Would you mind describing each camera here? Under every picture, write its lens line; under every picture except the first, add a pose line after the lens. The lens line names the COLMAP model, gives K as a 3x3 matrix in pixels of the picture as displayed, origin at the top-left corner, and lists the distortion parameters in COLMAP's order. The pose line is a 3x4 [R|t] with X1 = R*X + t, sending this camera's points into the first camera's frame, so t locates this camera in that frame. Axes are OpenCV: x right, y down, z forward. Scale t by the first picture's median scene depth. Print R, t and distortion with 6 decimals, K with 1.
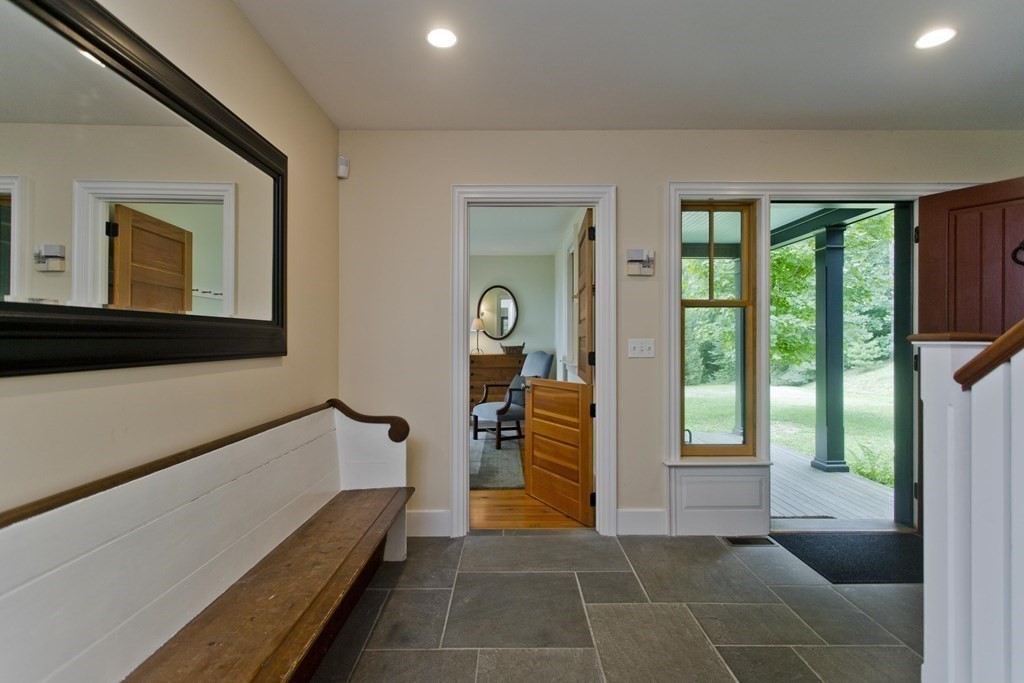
lens RADIAL K [[486.1, 0, 516.5], [0, 486.1, 330.3], [0, 0, 1]] dist [-0.000175, 0.000179]
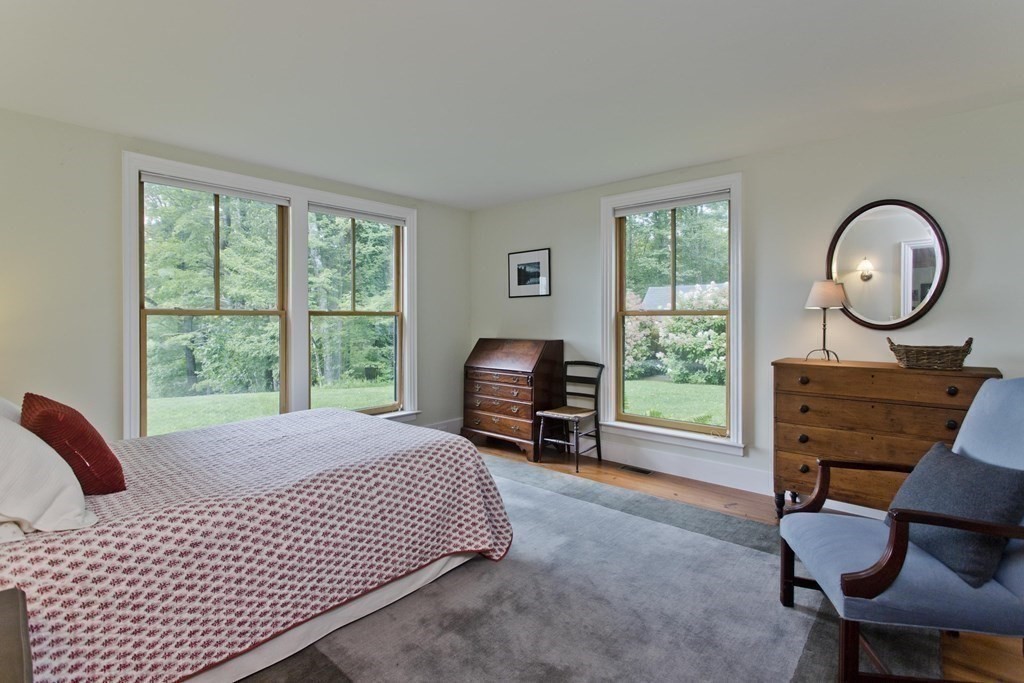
lens RADIAL K [[486.1, 0, 516.5], [0, 486.1, 330.3], [0, 0, 1]] dist [-0.000175, 0.000179]
pose [[0.743620, 0.006362, -0.668572, 0.007225], [0.010514, 0.999720, 0.021208, 0.010338], [0.668520, -0.022800, 0.743345, 0.571330]]
